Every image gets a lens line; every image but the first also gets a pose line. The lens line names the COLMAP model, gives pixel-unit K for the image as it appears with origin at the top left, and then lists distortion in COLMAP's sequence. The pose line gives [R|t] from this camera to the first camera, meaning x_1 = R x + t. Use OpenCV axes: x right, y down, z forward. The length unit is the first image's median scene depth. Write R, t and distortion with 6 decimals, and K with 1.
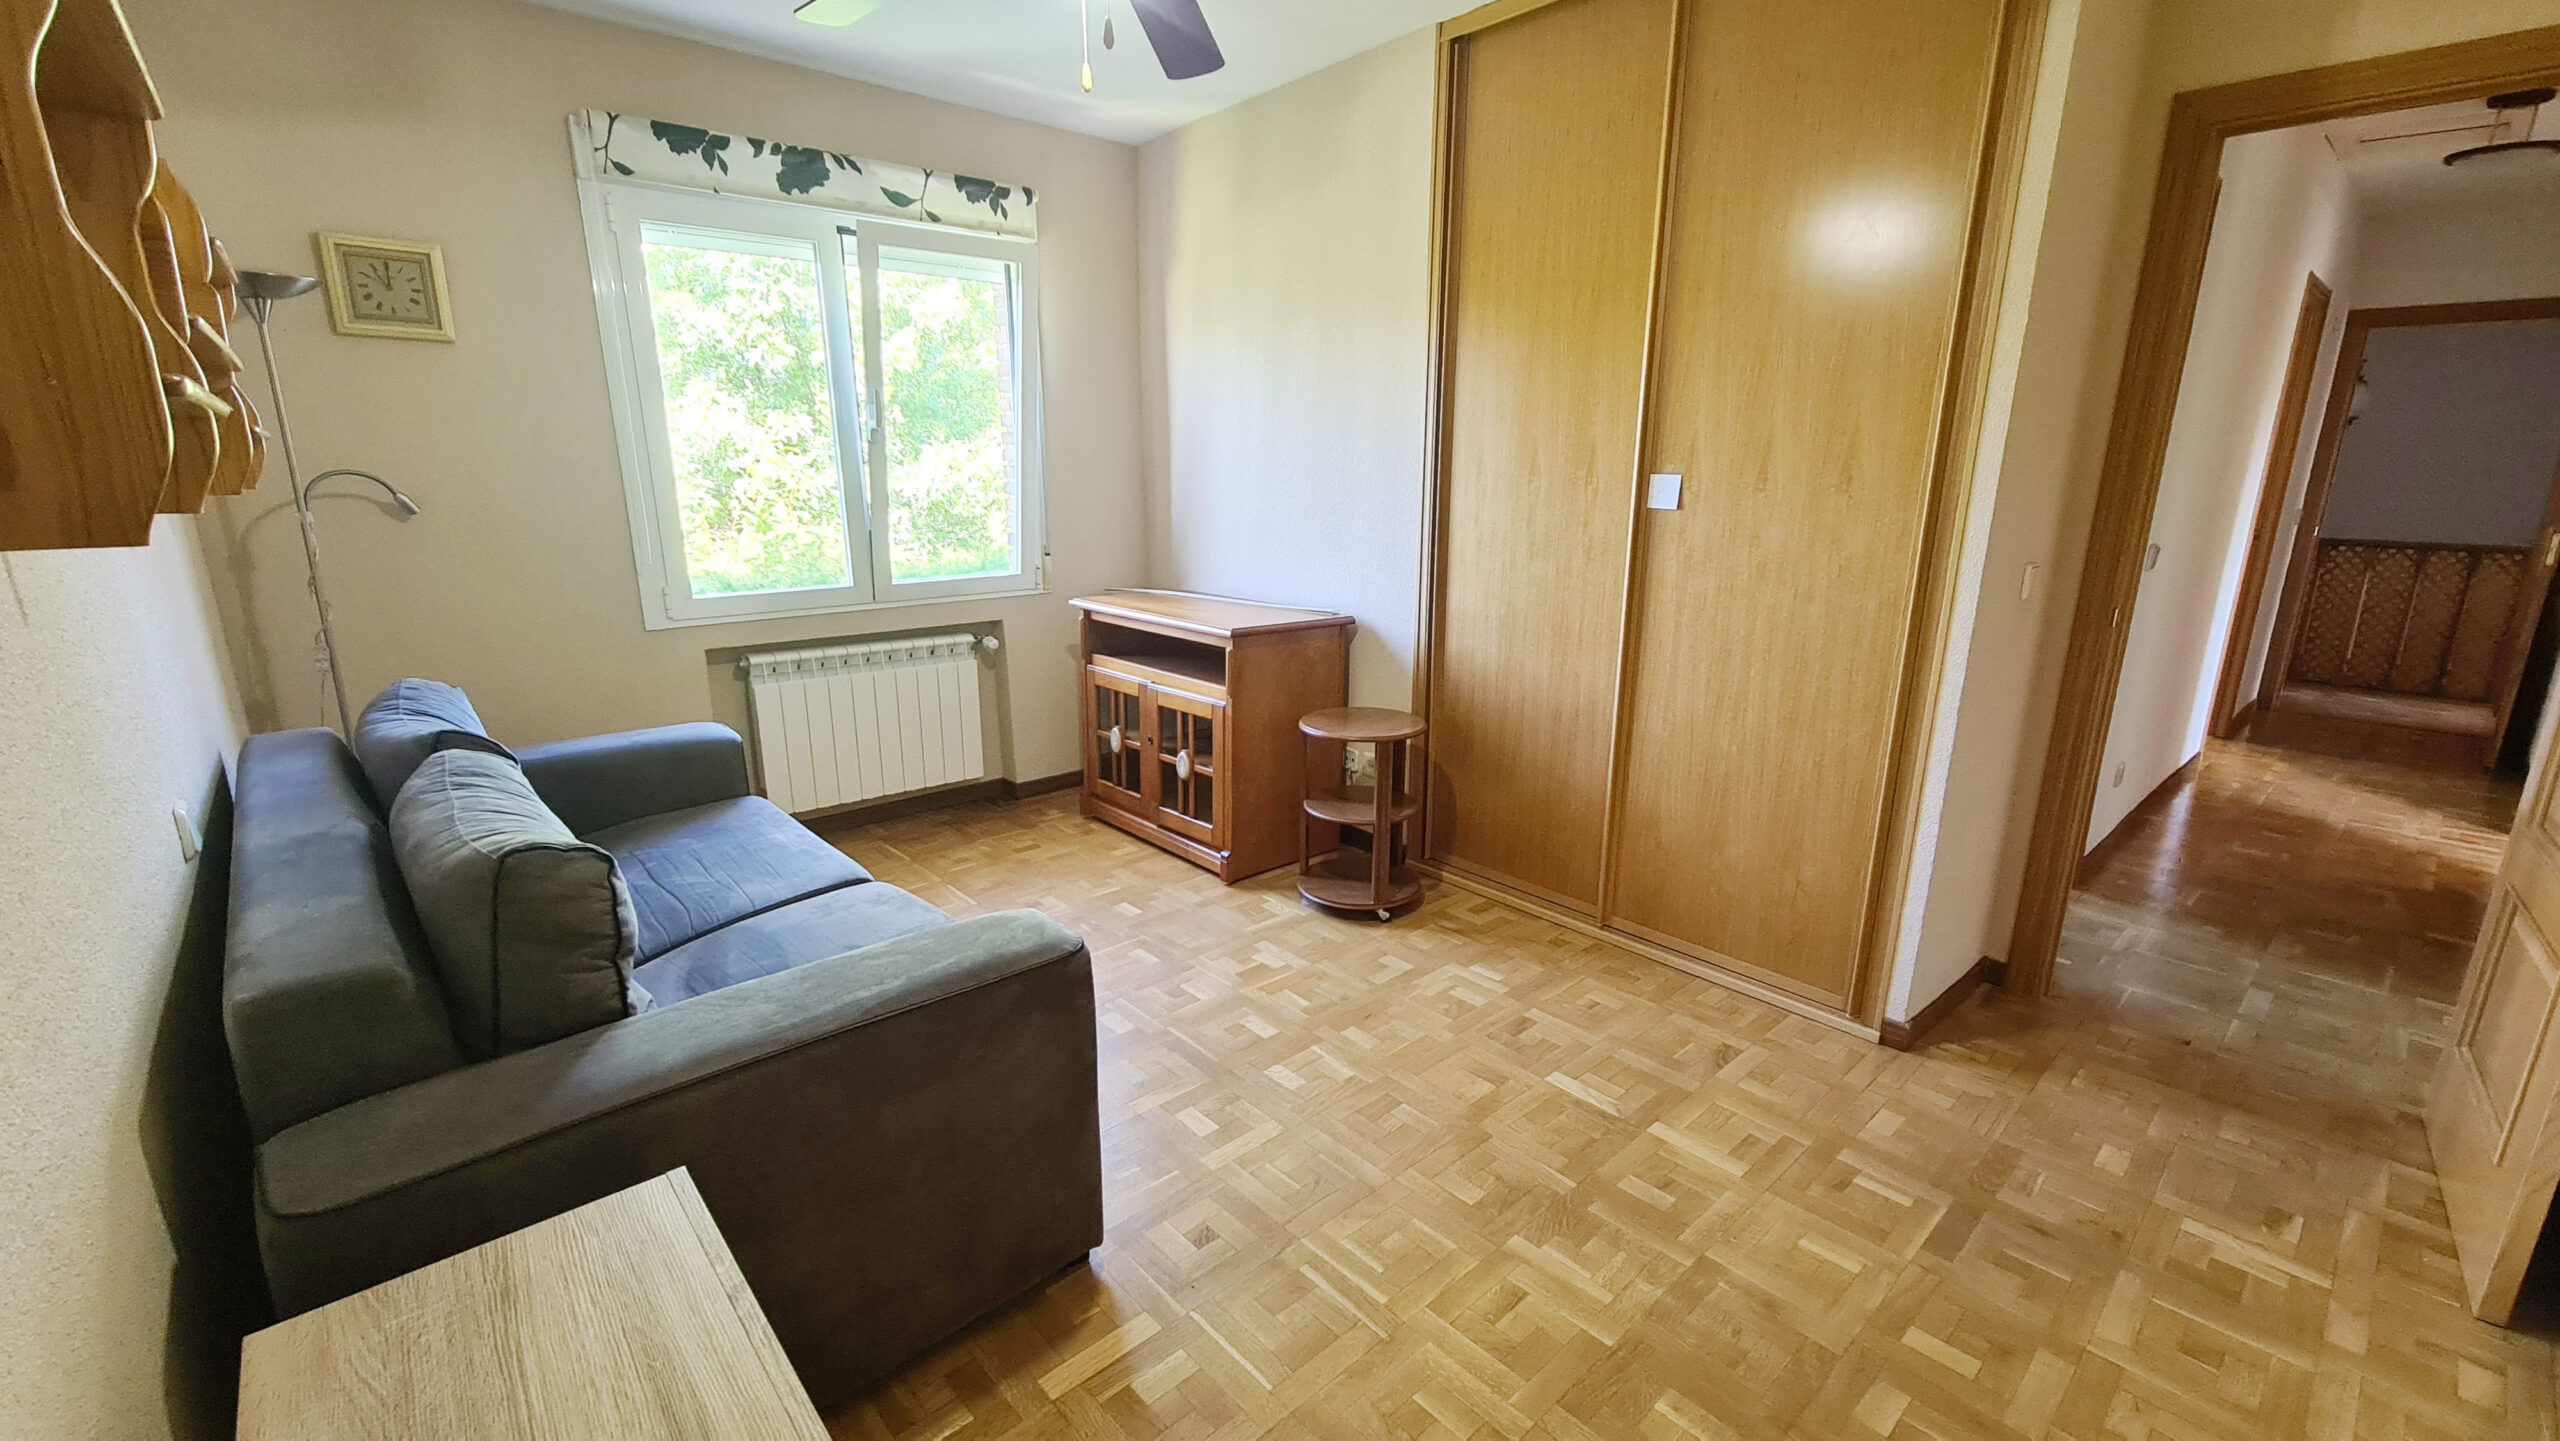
lens RADIAL K [[1052.0, 0, 1283.5], [0, 1052.0, 724.9], [0, 0, 1]] dist [0.001335, -0.002551]
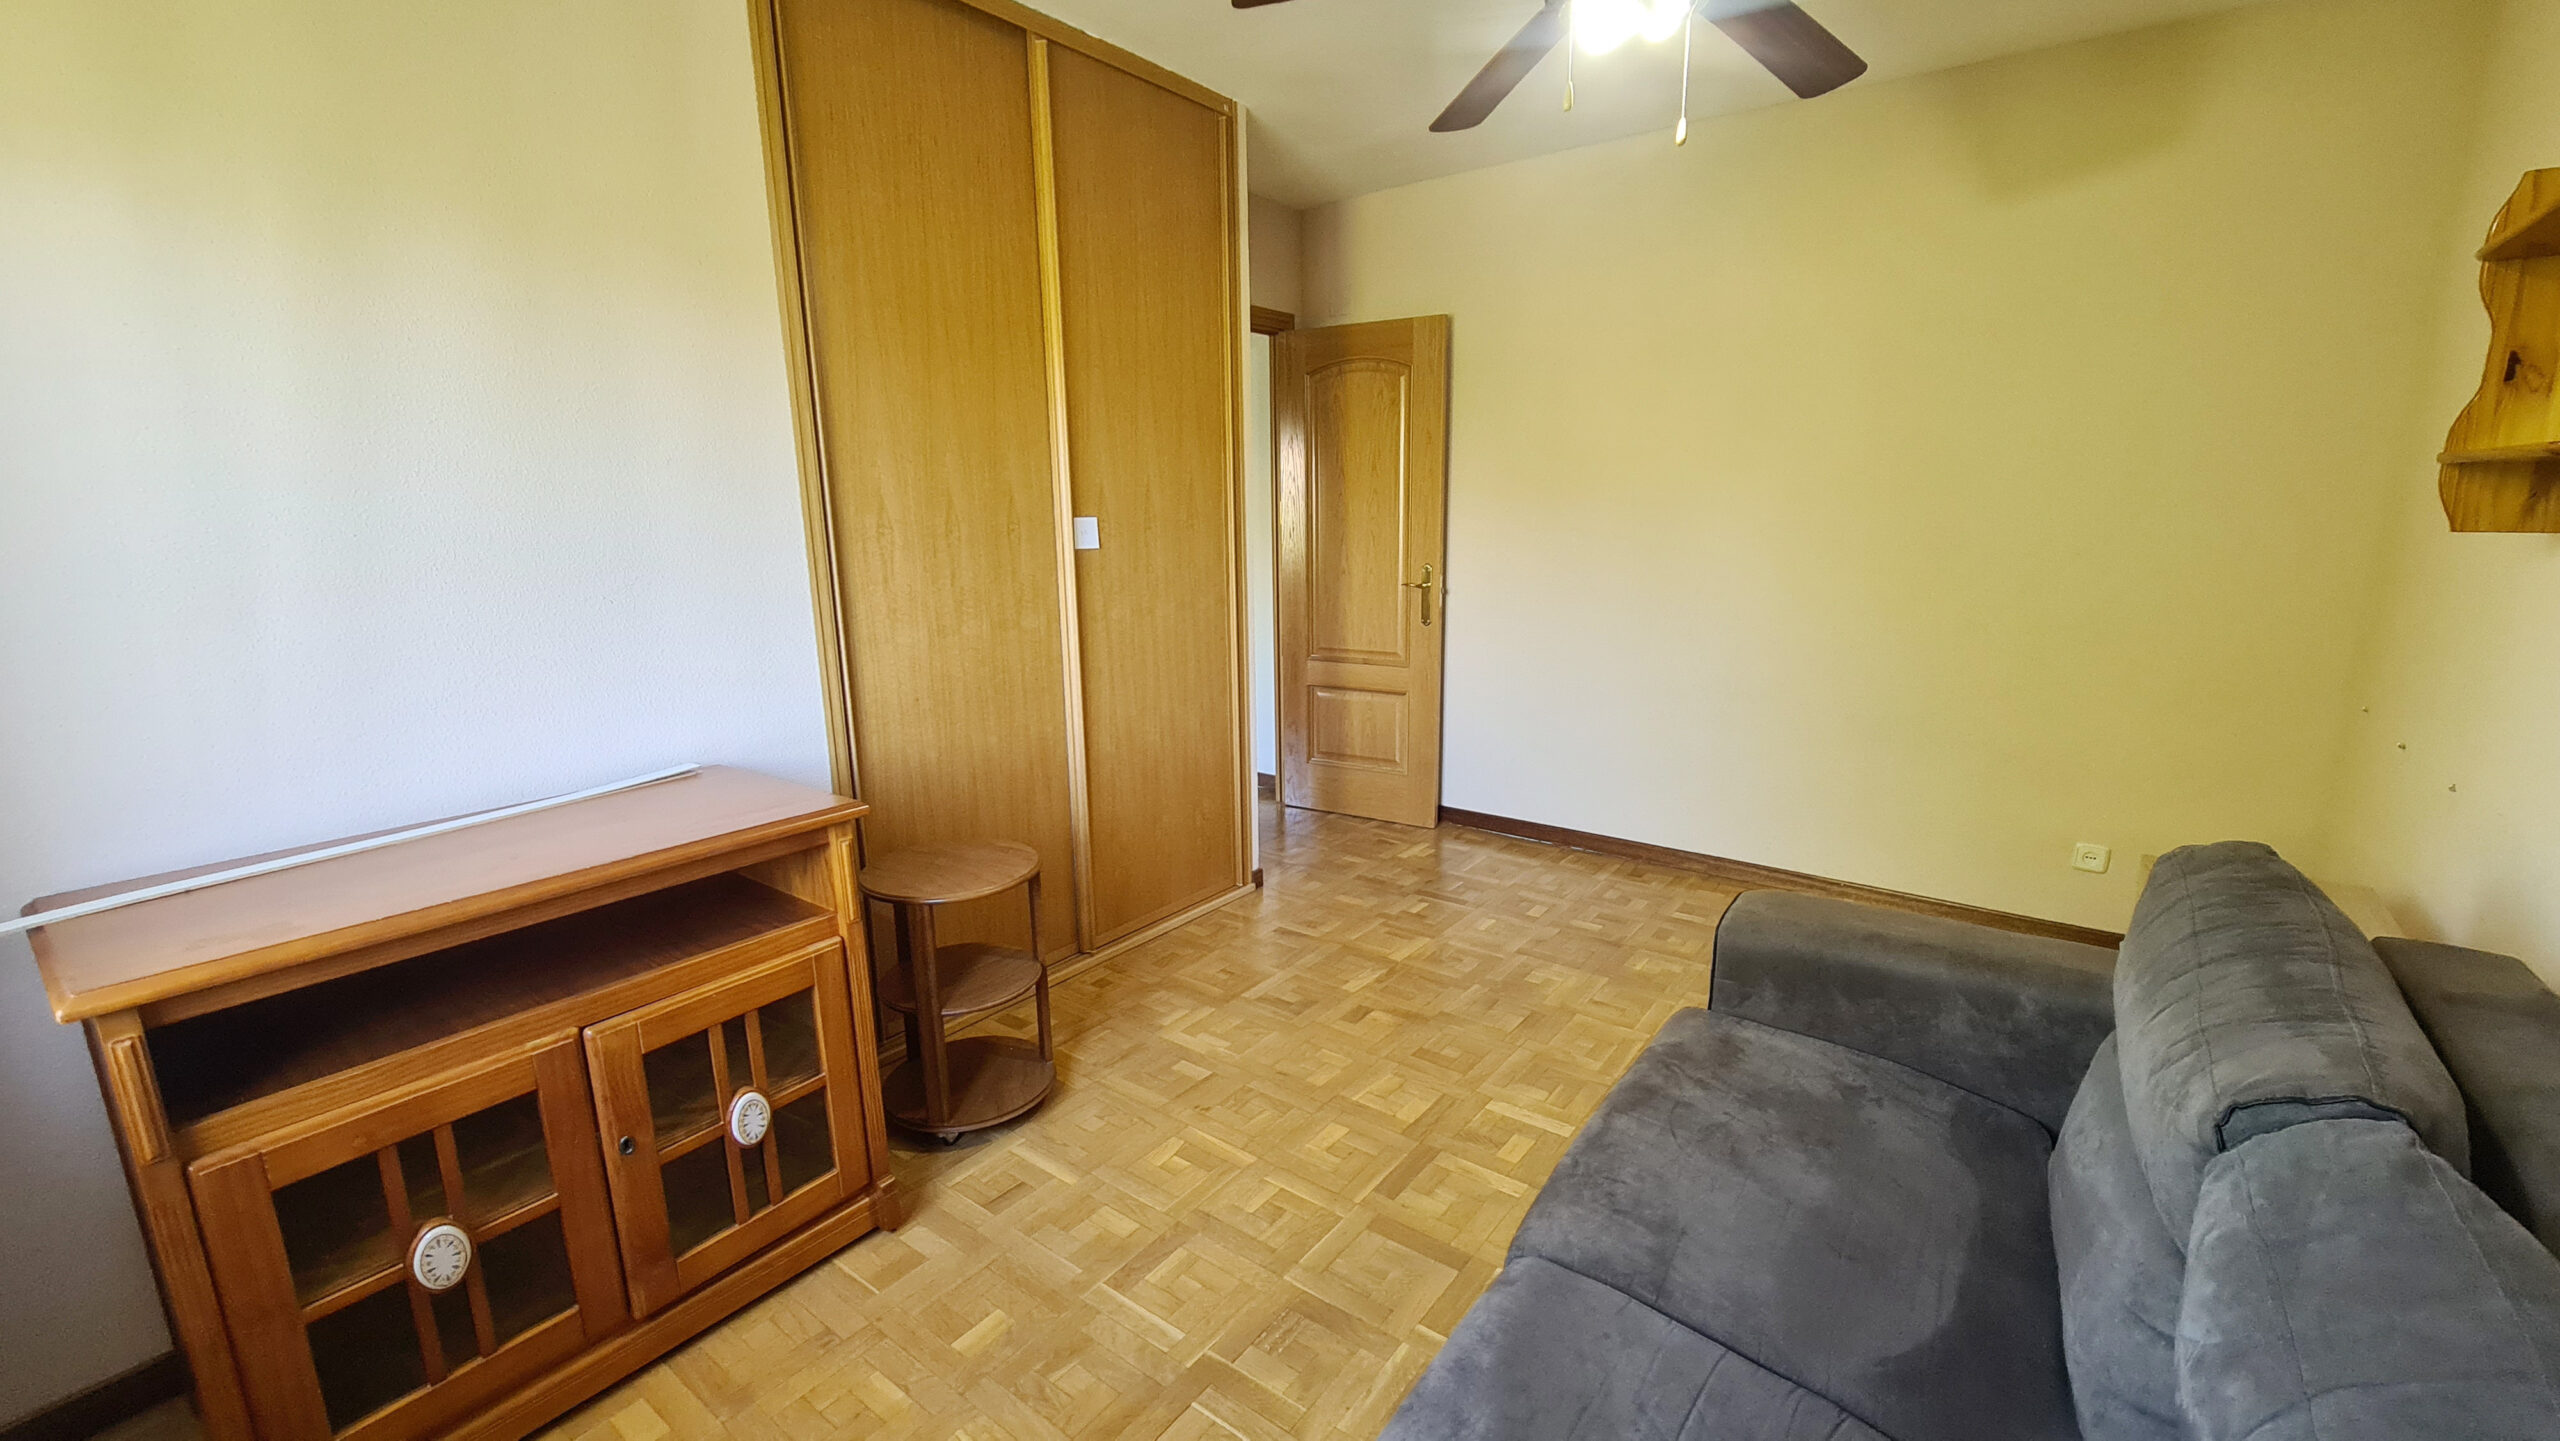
lens RADIAL K [[1052.0, 0, 1287.6], [0, 1052.0, 718.4], [0, 0, 1]] dist [0.001335, -0.002551]
pose [[-0.191752, -0.202293, 0.960369, -0.661028], [0.246985, 0.937089, 0.246703, -0.225142], [-0.949858, 0.284502, -0.129726, 0.864809]]
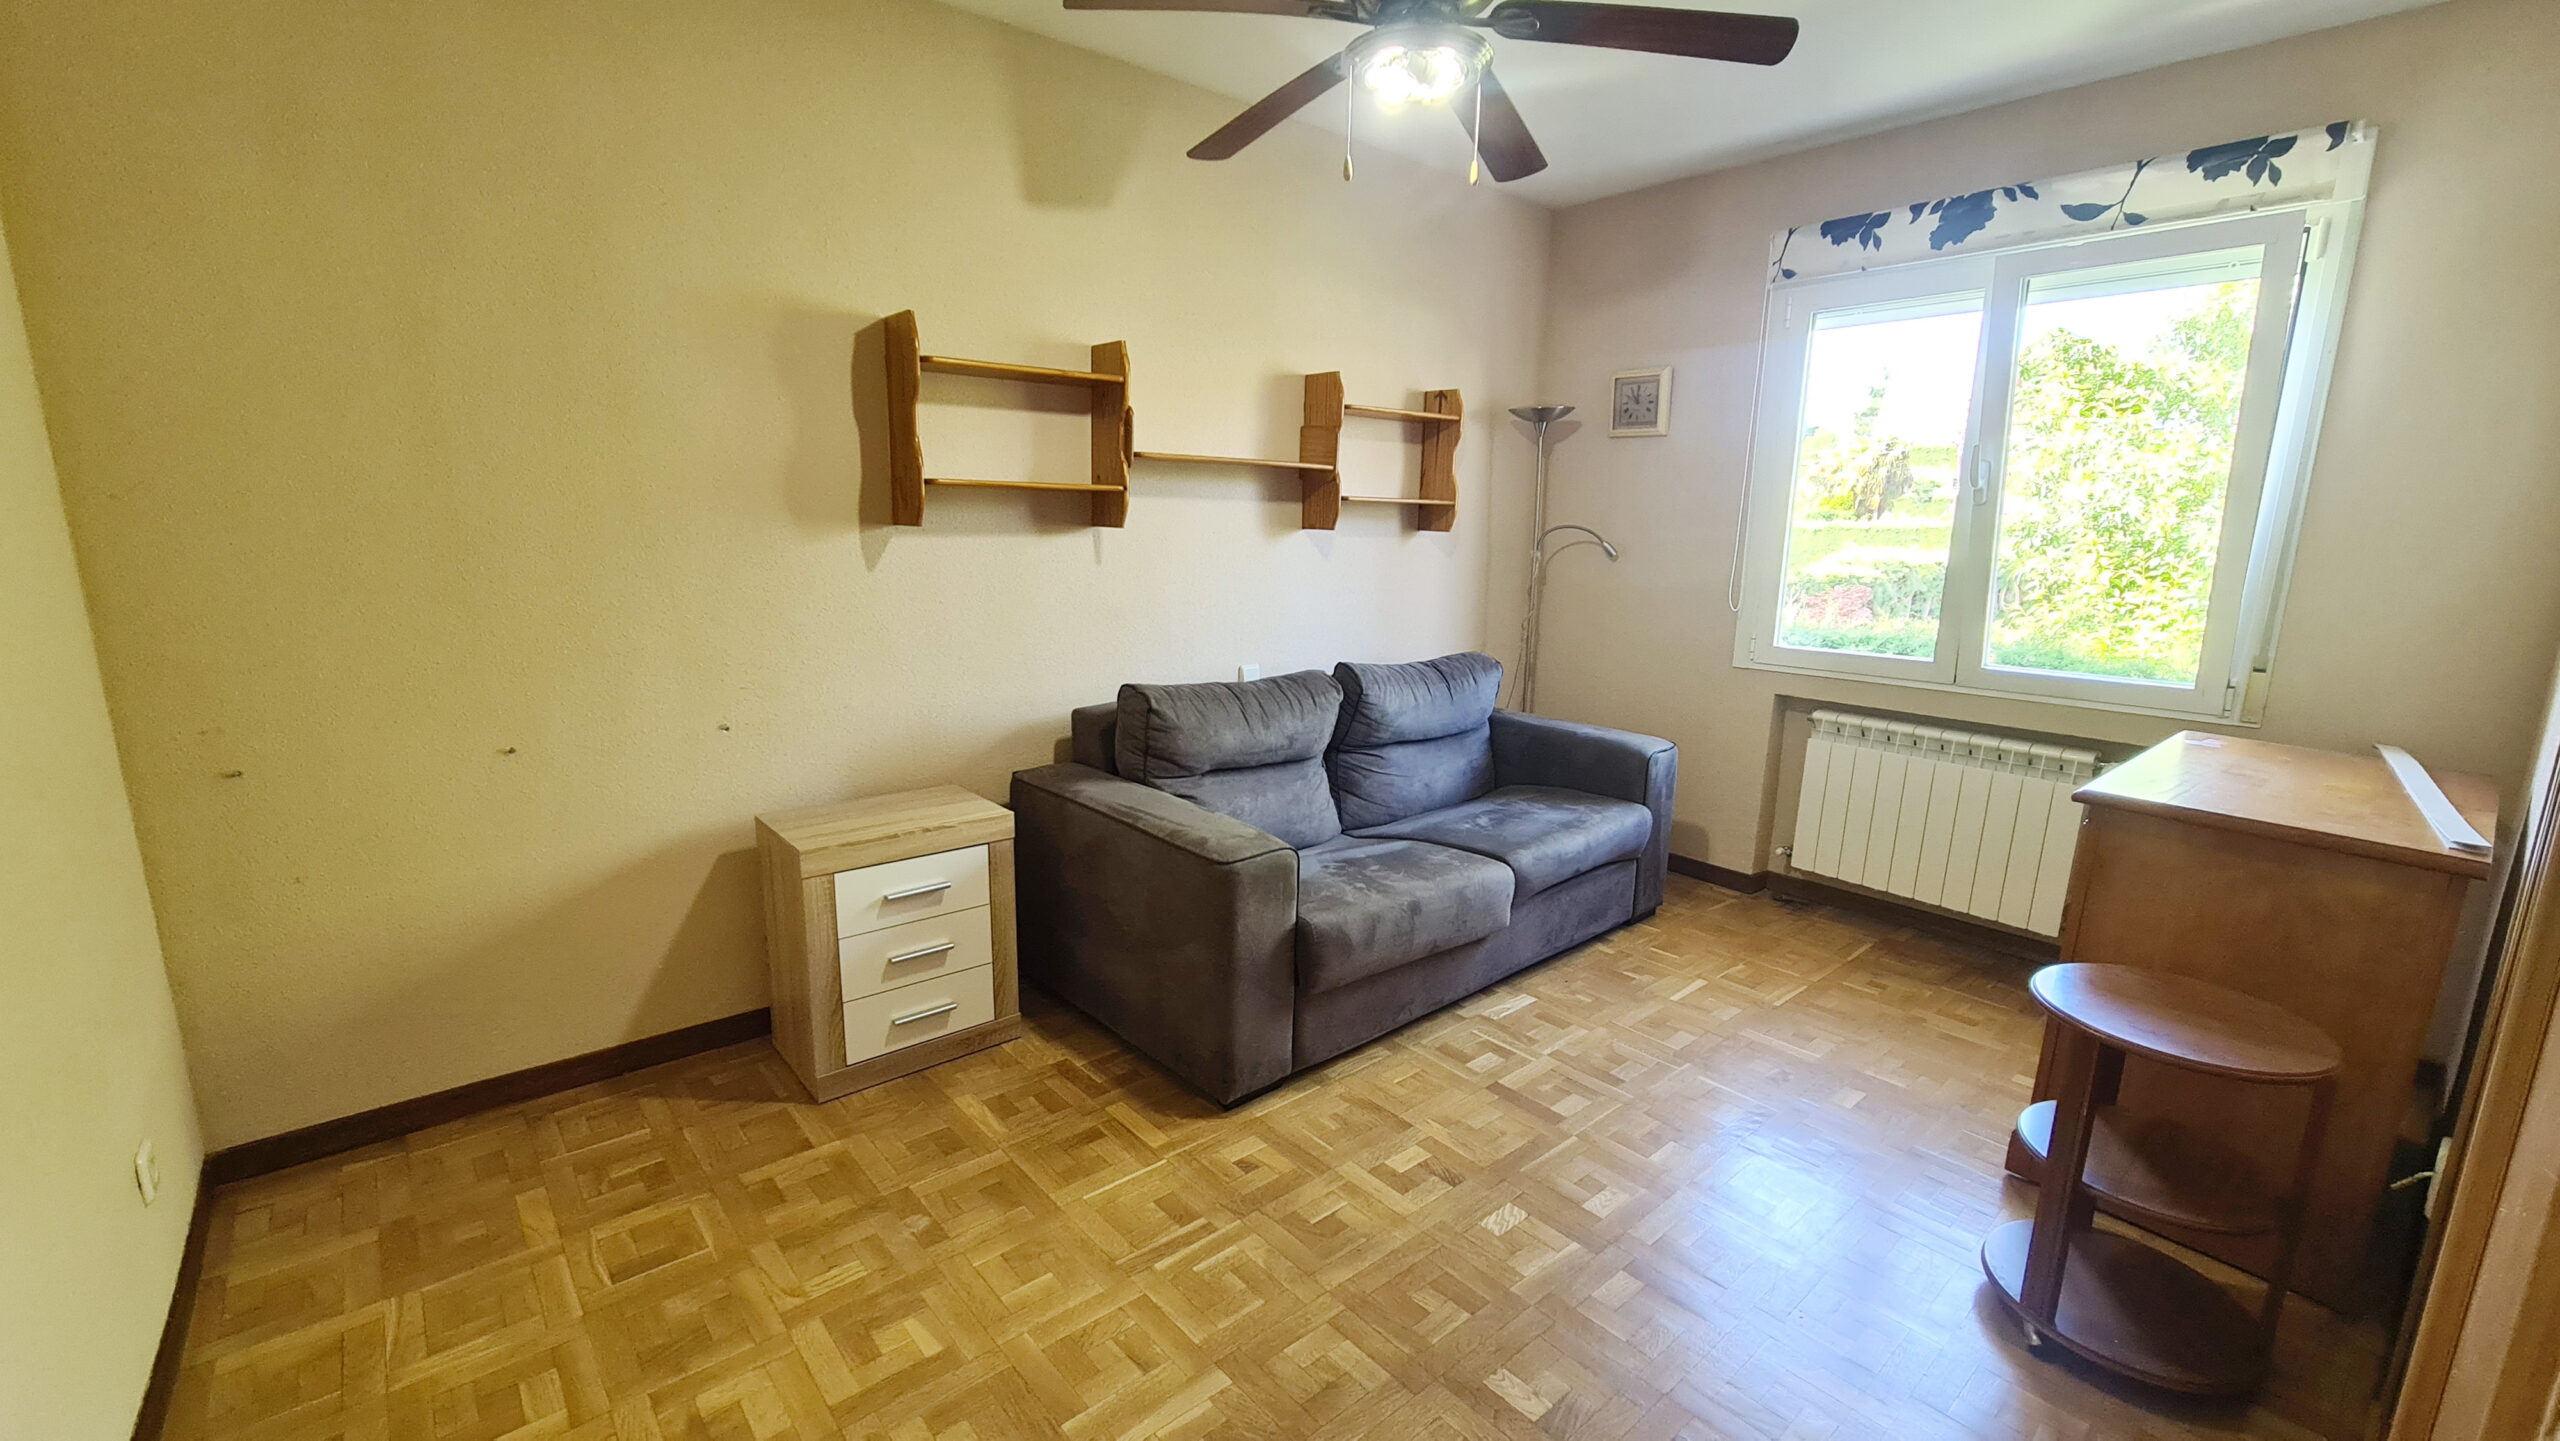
lens RADIAL K [[1052.0, 0, 1282.4], [0, 1052.0, 725.3], [0, 0, 1]] dist [0.001335, -0.002551]
pose [[-0.018670, 0.190070, -0.981593, 0.586159], [-0.263128, 0.946221, 0.188226, -0.122239], [0.964580, 0.261799, 0.032347, 0.525967]]
